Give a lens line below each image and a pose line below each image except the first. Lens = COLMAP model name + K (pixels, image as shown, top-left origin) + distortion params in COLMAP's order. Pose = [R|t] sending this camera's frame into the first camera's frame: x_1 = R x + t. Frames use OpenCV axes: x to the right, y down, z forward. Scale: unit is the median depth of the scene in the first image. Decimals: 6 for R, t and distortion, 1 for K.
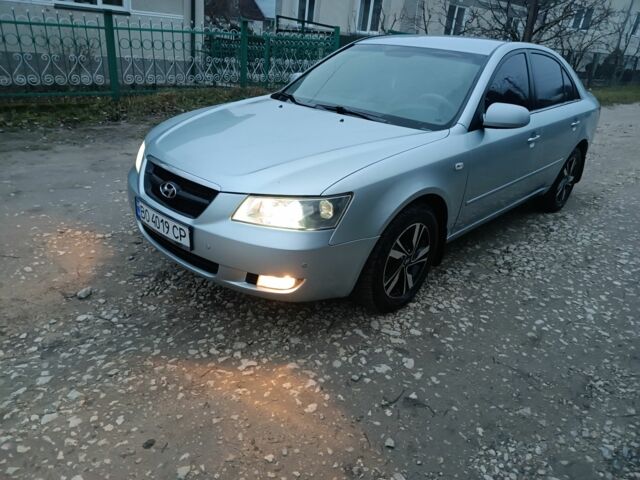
lens RADIAL K [[513.7, 0, 321.0], [0, 513.7, 239.2], [0, 0, 1]] dist [0.034082, -0.004469]
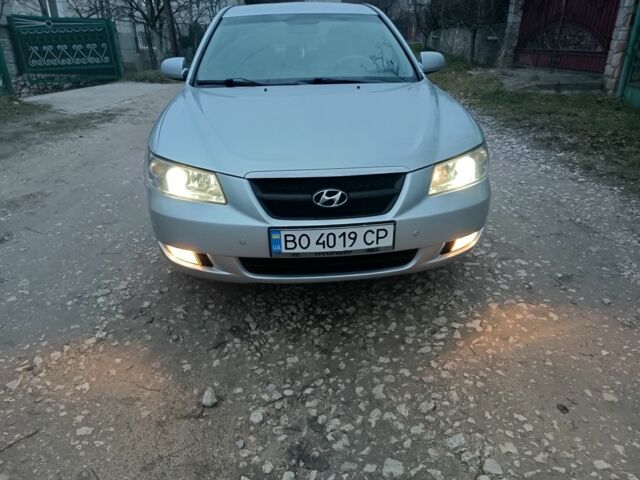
lens RADIAL K [[513.7, 0, 321.8], [0, 513.7, 240.4], [0, 0, 1]] dist [0.034082, -0.004469]
pose [[0.600324, -0.371166, 0.708412, -0.921203], [0.353196, 0.917765, 0.181548, -0.189575], [-0.717540, 0.141221, 0.682050, 0.467281]]
